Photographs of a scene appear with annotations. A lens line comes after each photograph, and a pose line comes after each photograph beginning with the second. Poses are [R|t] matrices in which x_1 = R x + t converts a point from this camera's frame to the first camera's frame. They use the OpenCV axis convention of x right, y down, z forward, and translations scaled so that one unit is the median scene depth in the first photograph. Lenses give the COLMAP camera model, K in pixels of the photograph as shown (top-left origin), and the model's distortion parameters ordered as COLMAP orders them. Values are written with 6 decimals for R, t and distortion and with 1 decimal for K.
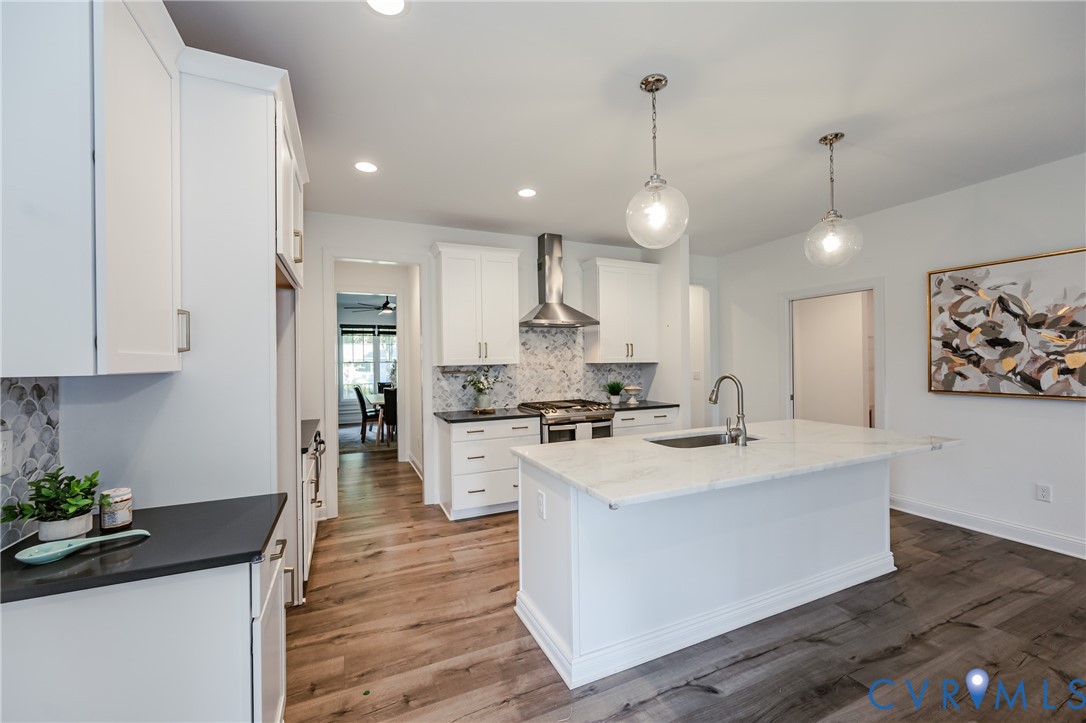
lens RADIAL K [[436.4, 0, 542.2], [0, 436.4, 362.1], [0, 0, 1]] dist [0.001029, -0.000112]
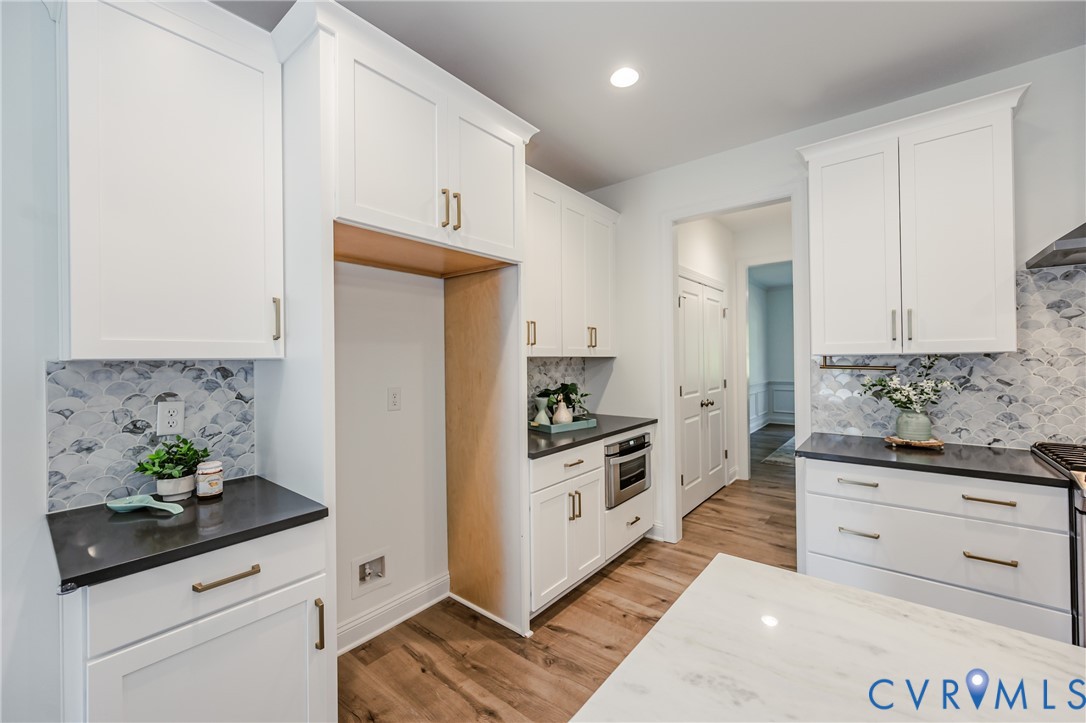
lens RADIAL K [[436.4, 0, 542.7], [0, 436.4, 356.6], [0, 0, 1]] dist [0.001029, -0.000112]
pose [[0.446407, 0.004513, -0.894819, 0.155198], [0.003153, 0.999973, 0.006616, 0.005163], [0.894825, -0.005775, 0.446380, 0.470065]]
